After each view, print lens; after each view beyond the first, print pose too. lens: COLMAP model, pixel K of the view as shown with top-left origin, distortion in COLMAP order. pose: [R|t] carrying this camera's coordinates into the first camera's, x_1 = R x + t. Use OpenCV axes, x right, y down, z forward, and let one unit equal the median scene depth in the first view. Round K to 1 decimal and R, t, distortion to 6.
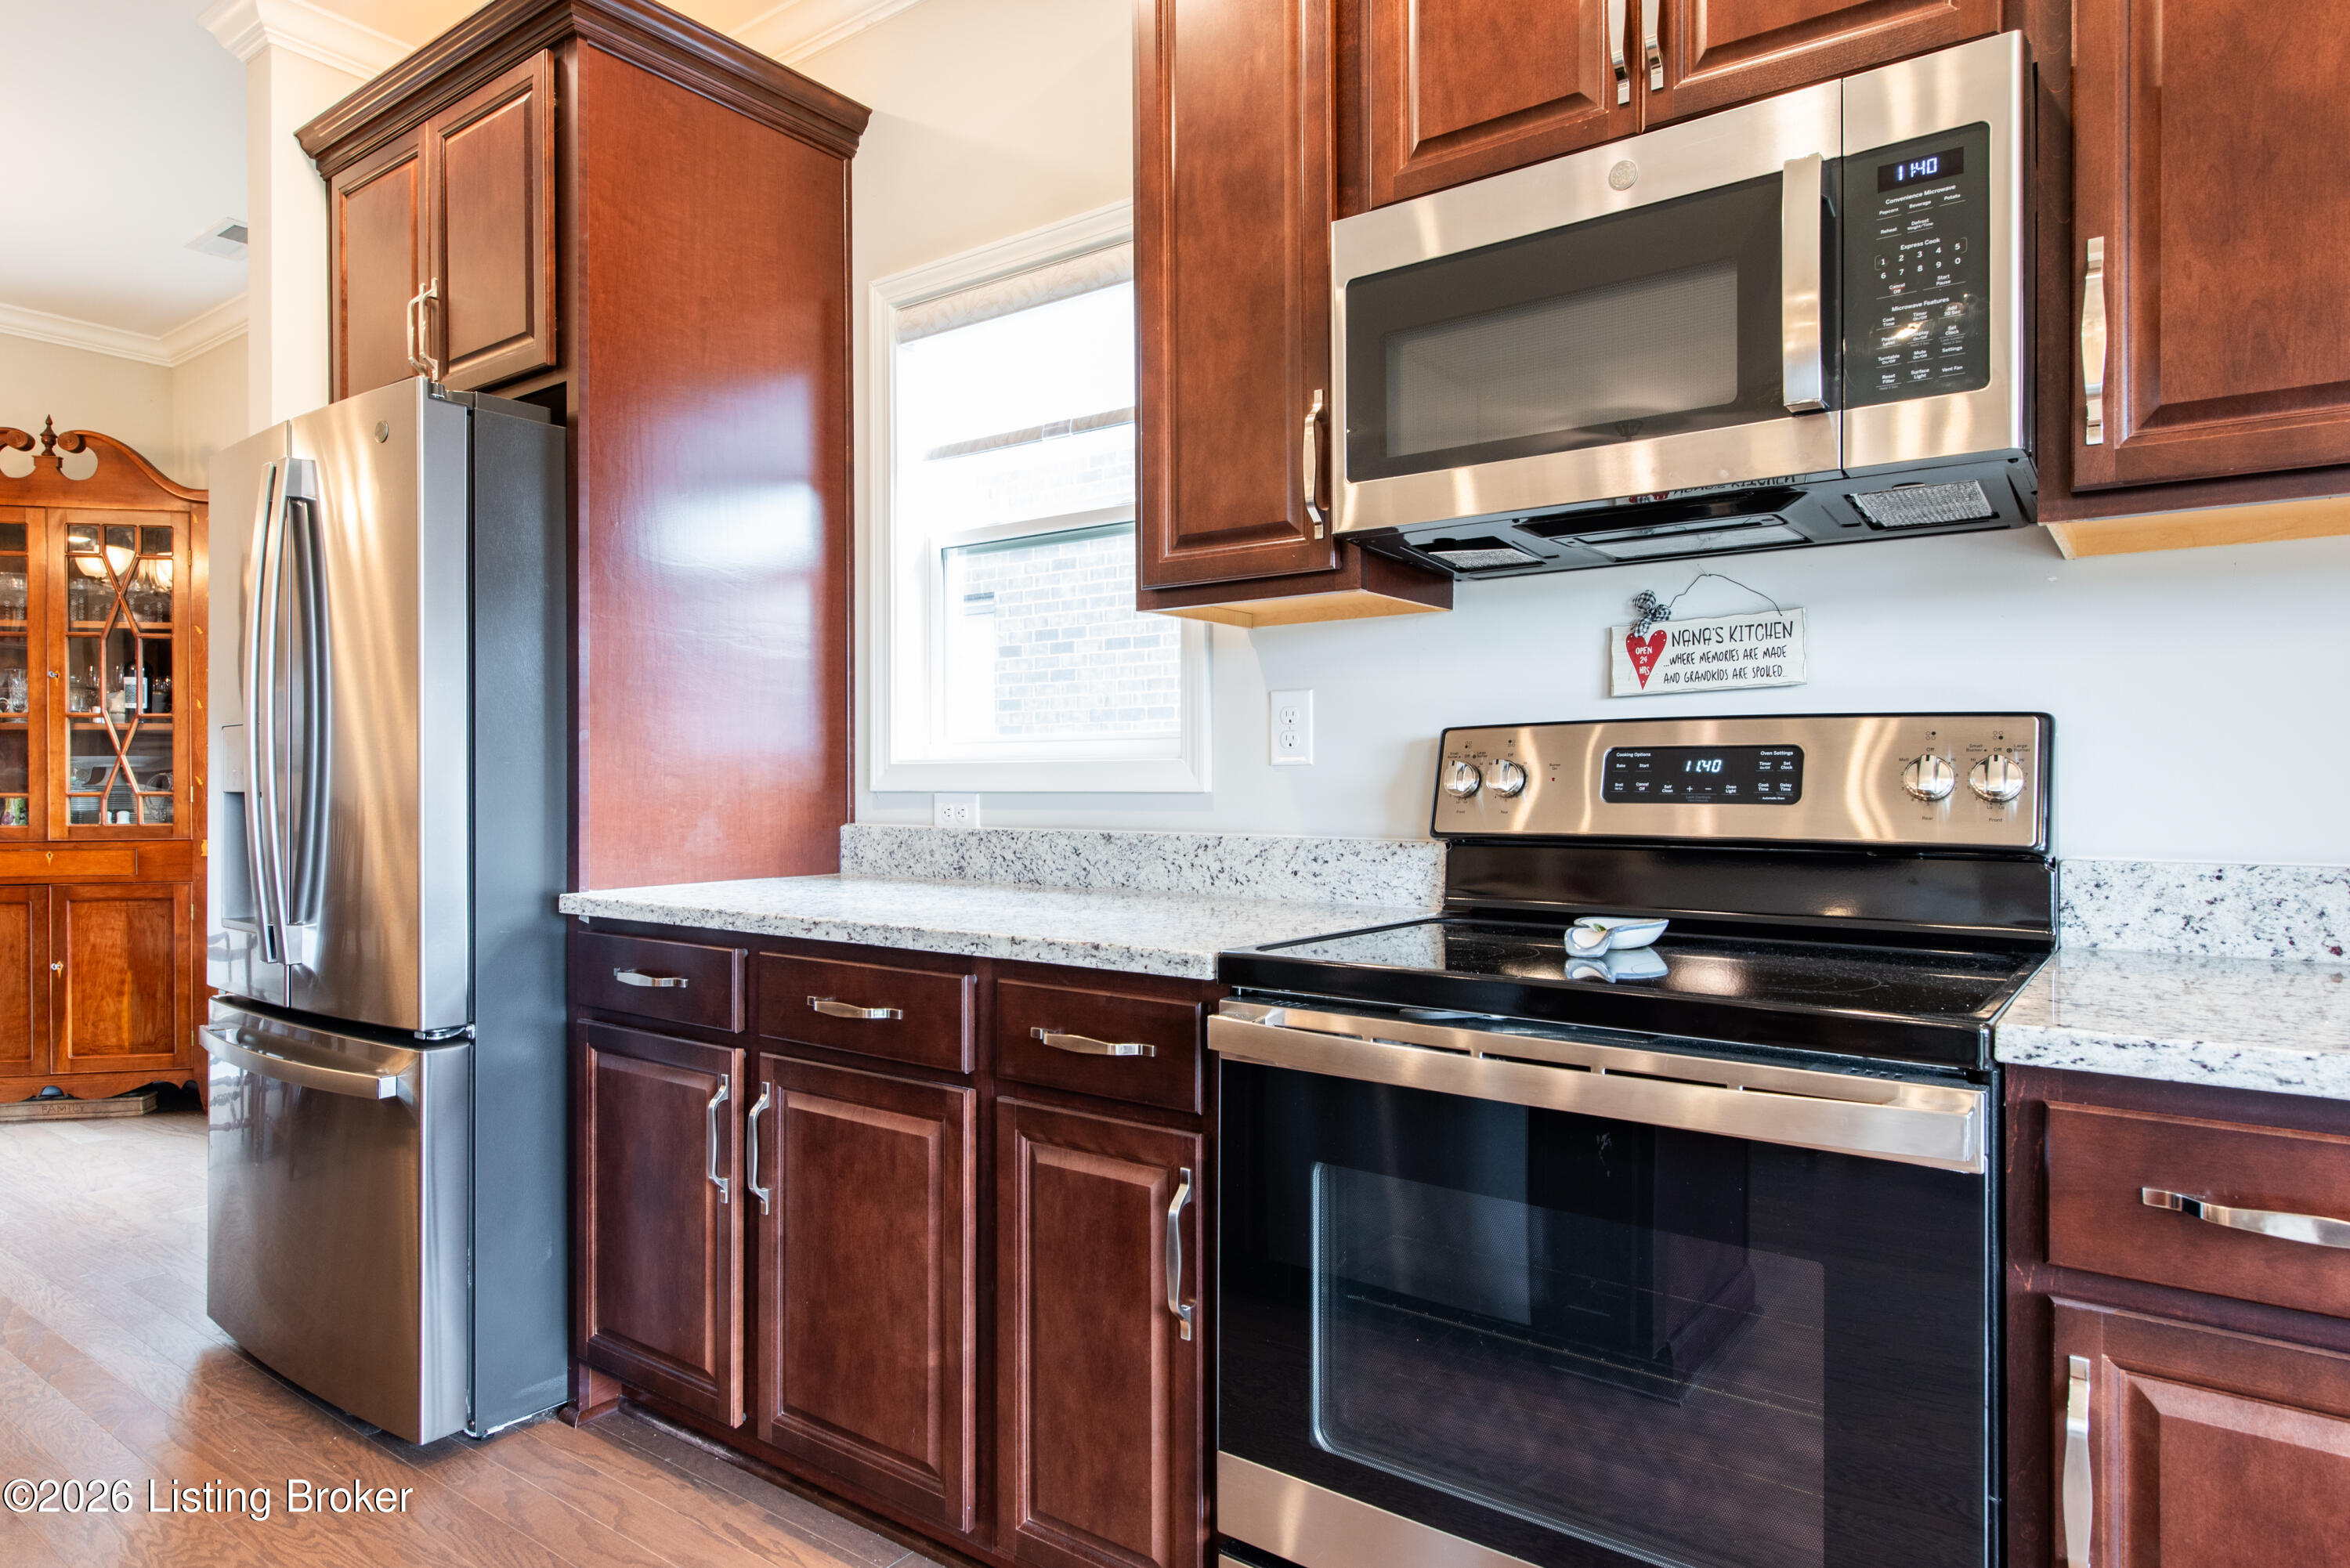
lens RADIAL K [[1390.2, 0, 1180.1], [0, 1390.2, 782.1], [0, 0, 1]] dist [0.008447, -0.000652]
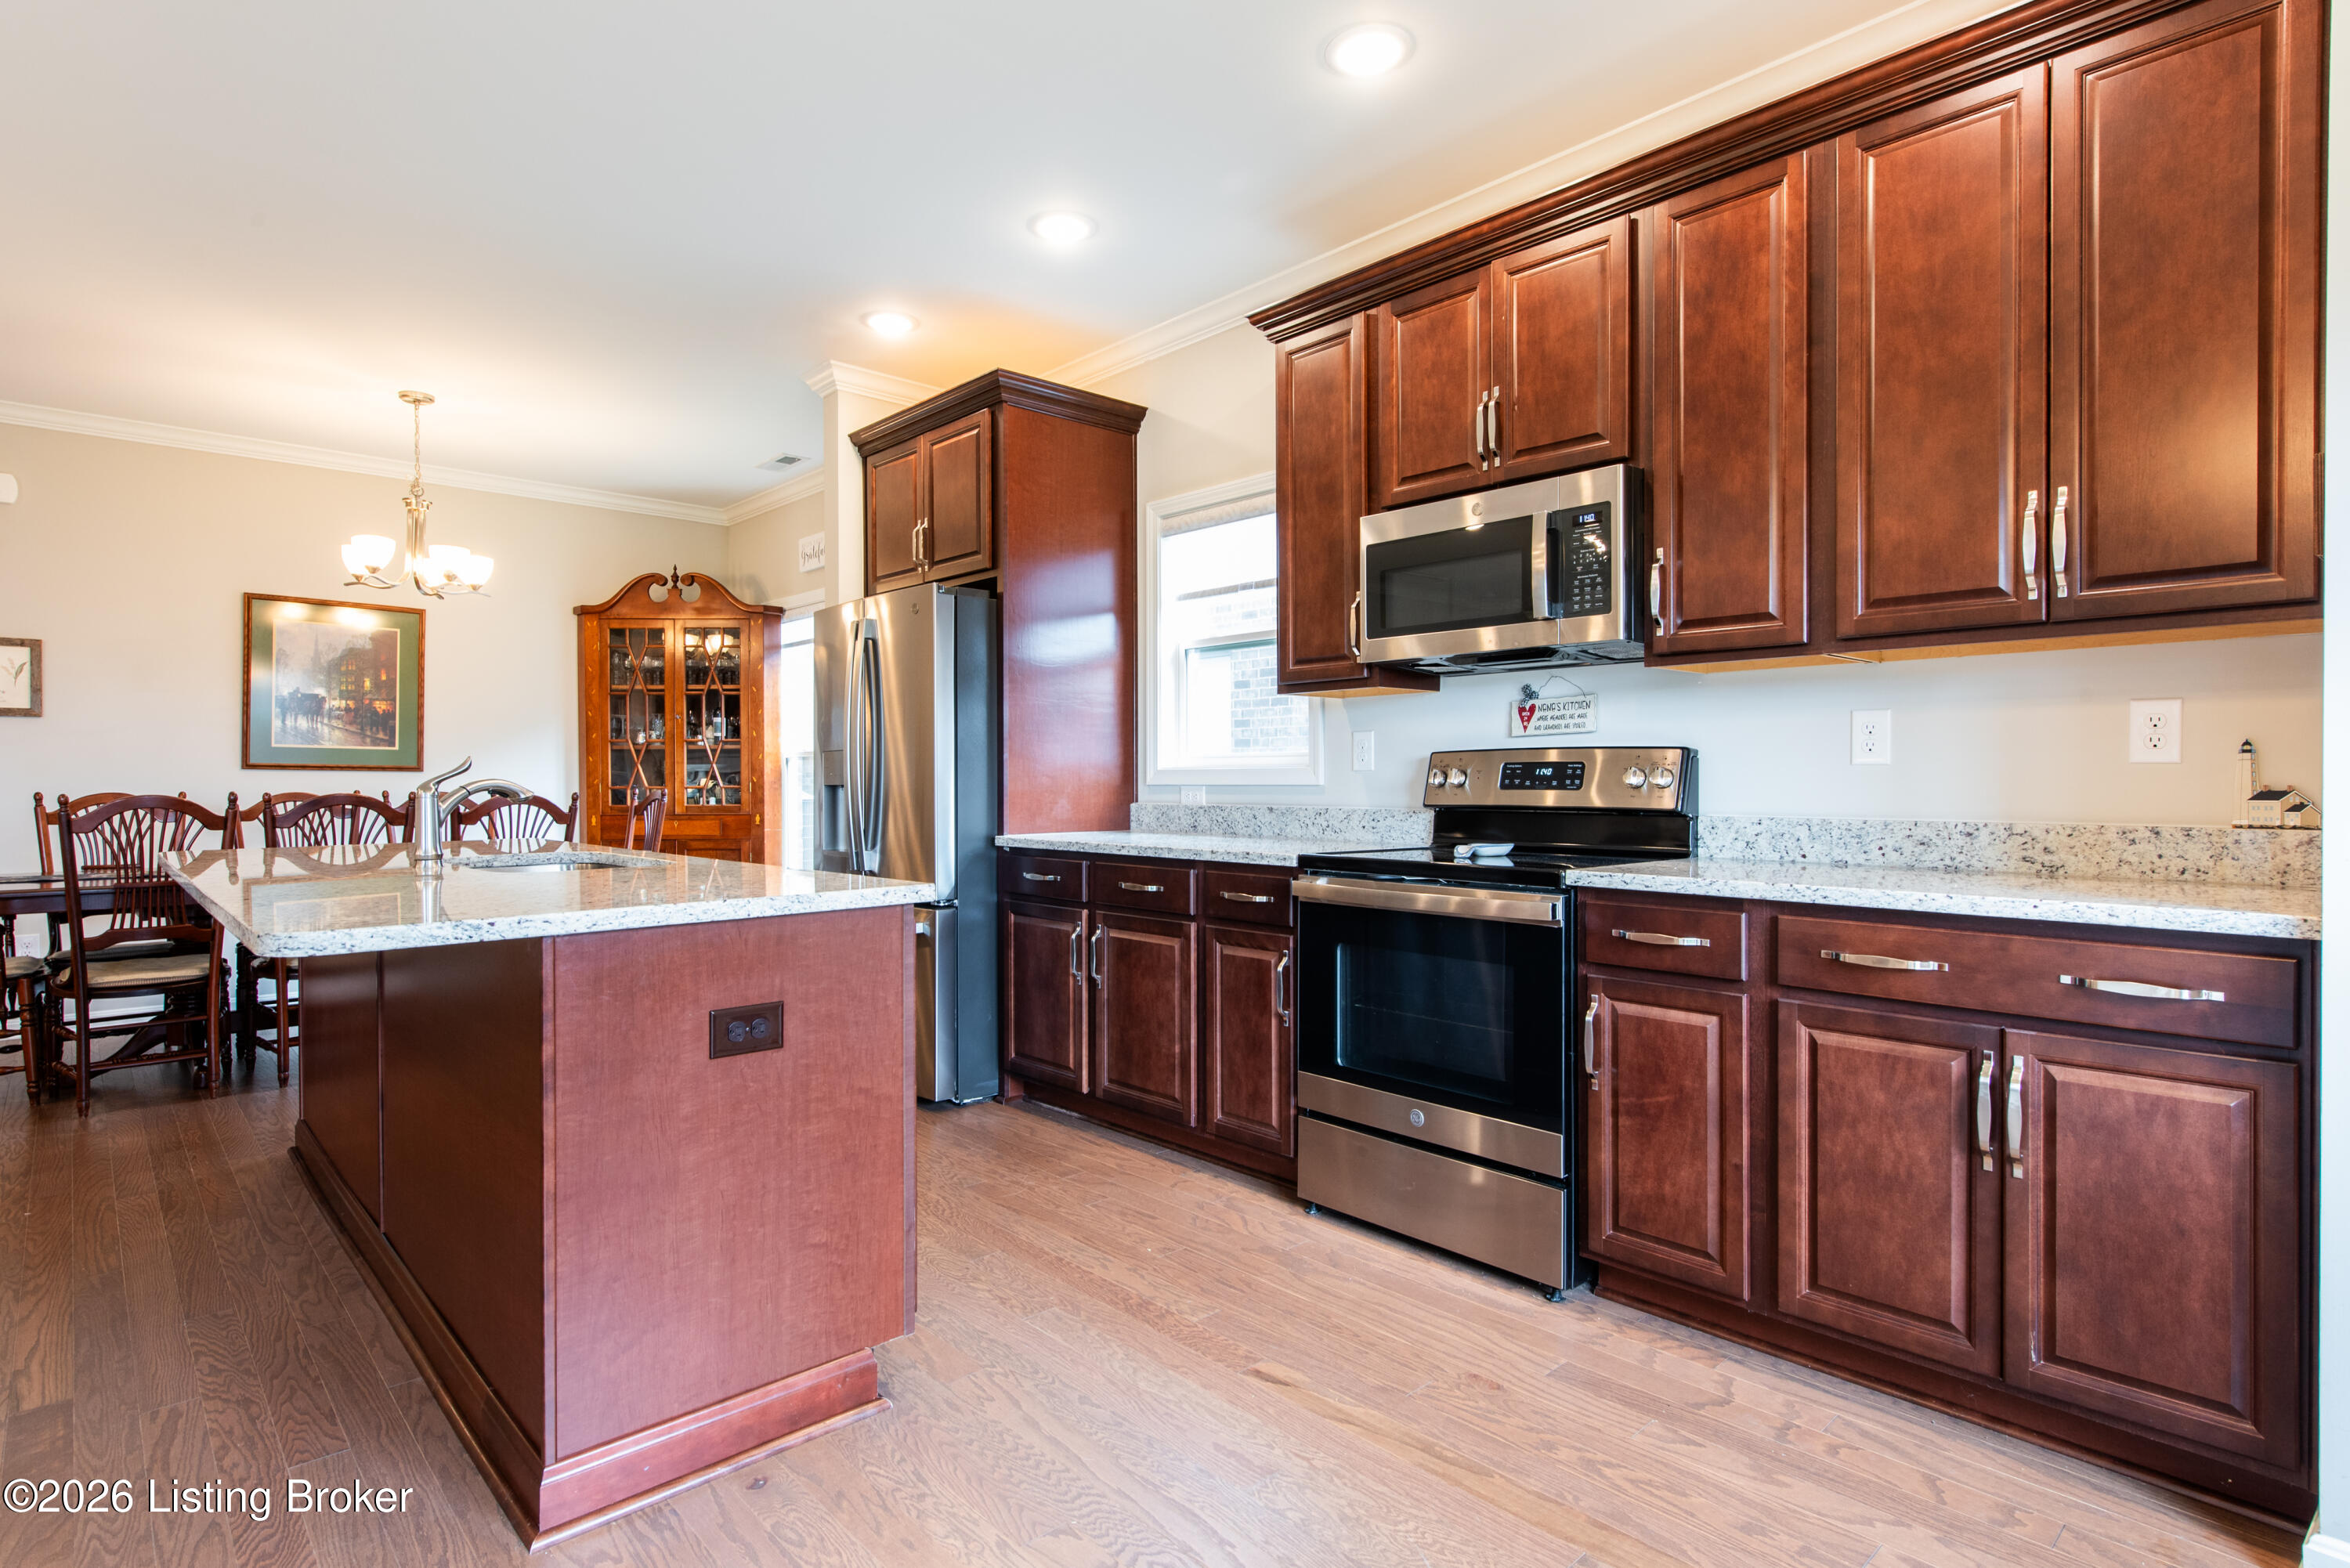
lens RADIAL K [[1256.1, 0, 1181.4], [0, 1256.1, 781.4], [0, 0, 1]] dist [0.003074, 0.000345]
pose [[0.982746, -0.000658, -0.184959, 0.172463], [0.001101, 0.999997, 0.002291, -0.001671], [0.184957, -0.002455, 0.982743, -0.832777]]
